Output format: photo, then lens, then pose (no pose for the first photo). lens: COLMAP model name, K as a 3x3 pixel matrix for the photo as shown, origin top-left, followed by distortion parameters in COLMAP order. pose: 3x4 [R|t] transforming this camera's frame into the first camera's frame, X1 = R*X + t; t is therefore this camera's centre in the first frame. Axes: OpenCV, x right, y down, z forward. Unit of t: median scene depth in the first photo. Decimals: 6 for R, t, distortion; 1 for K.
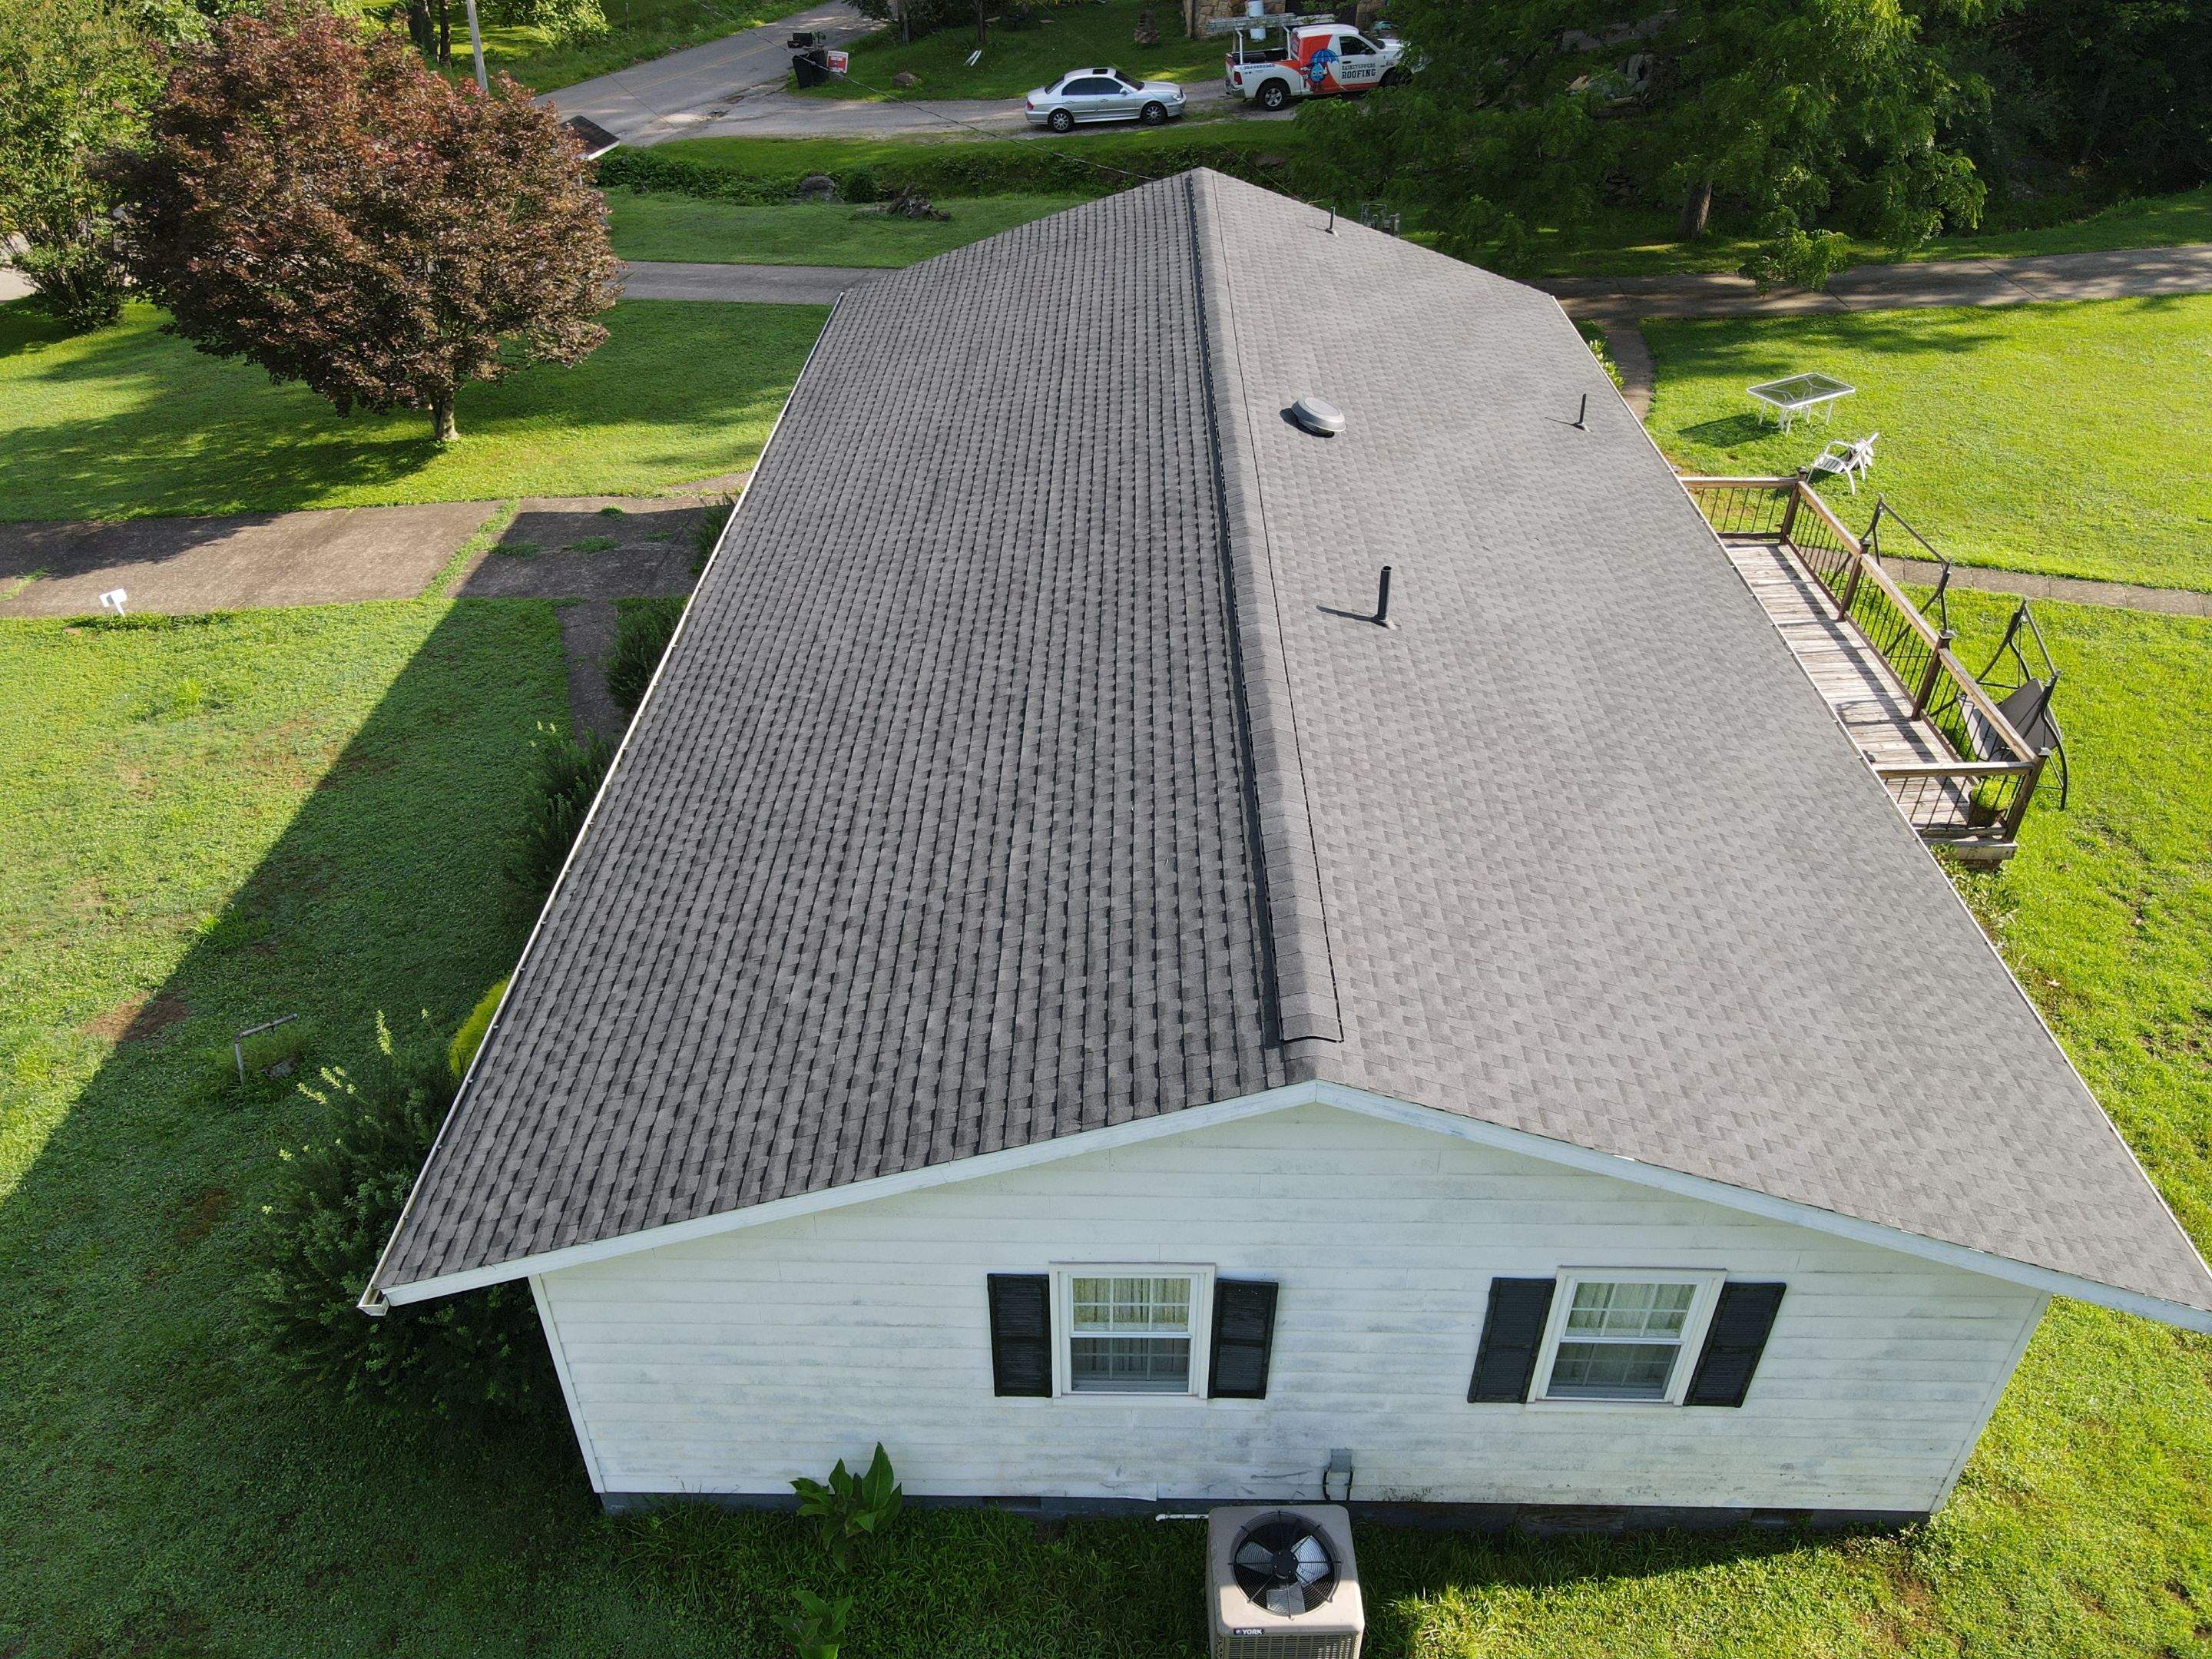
lens RADIAL K [[1561.4, 0, 1104.0], [0, 1561.4, 835.9], [0, 0, 1]] dist [0.012890, 0.004670]
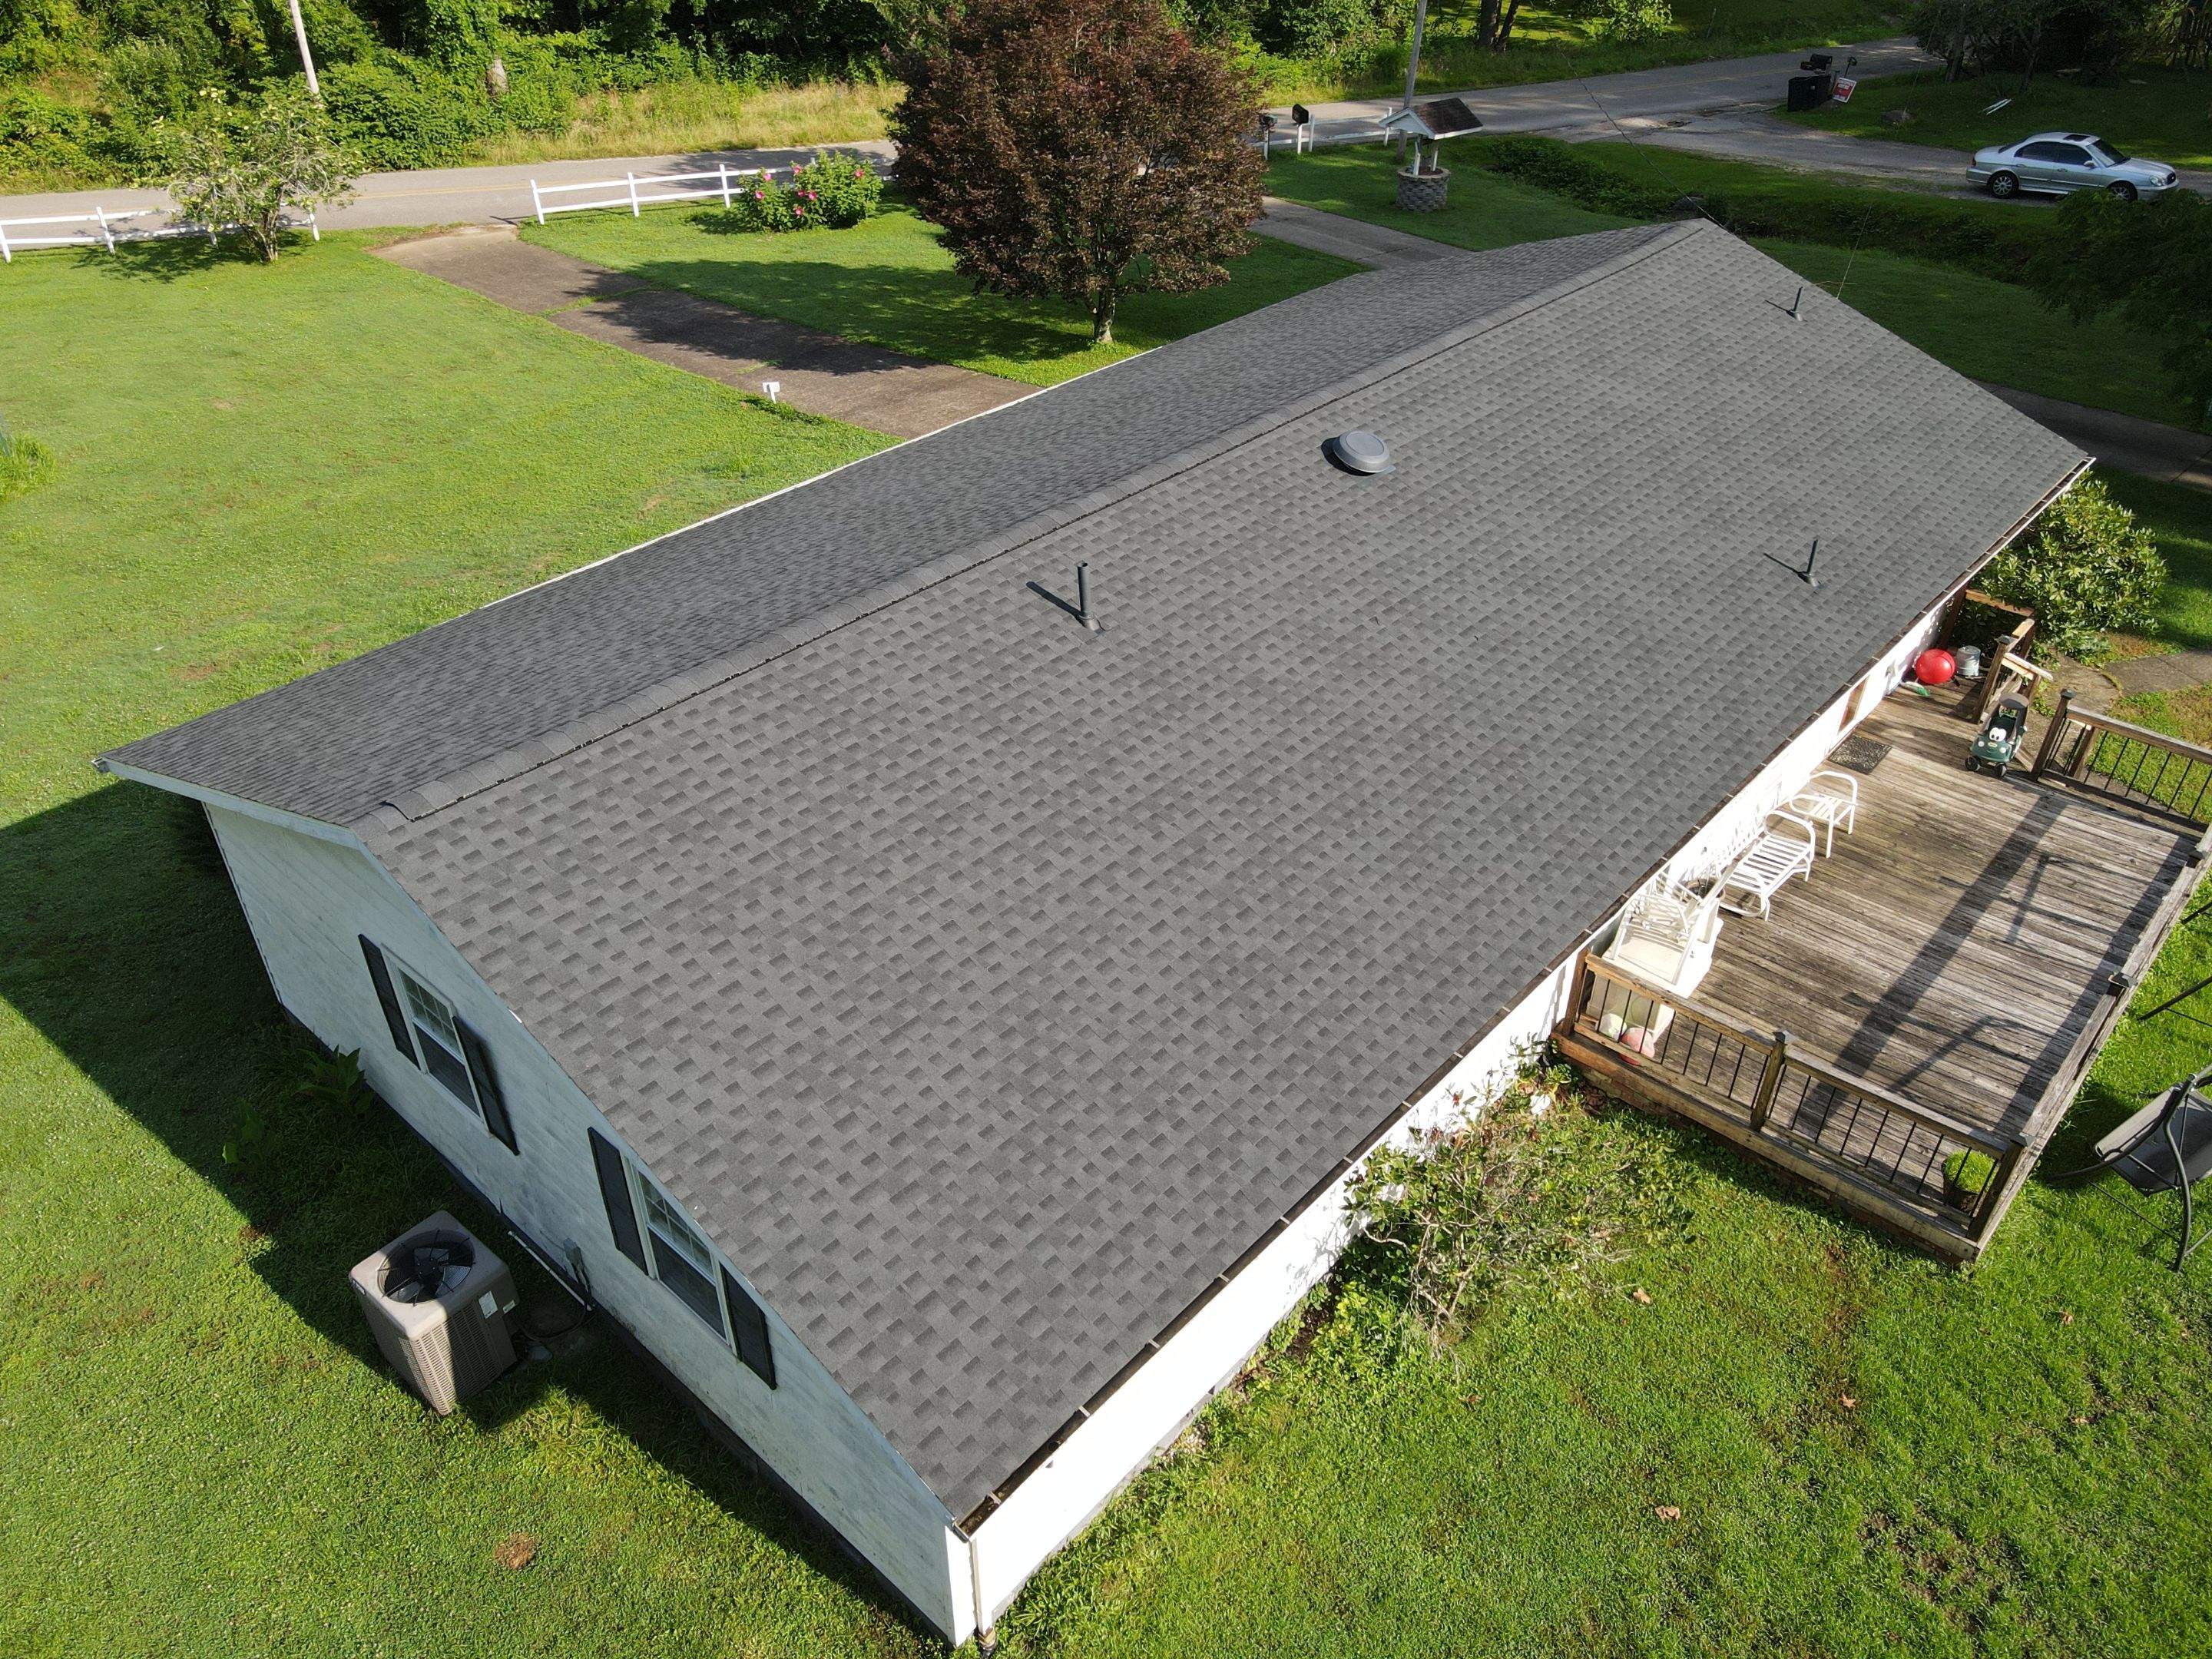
lens RADIAL K [[1561.4, 0, 1099.5], [0, 1561.4, 829.6], [0, 0, 1]] dist [0.012890, 0.004670]
pose [[0.765172, 0.386411, -0.514974, 0.331027], [-0.387939, 0.915073, 0.110206, -0.055744], [0.513824, 0.115452, 0.850092, 0.072367]]
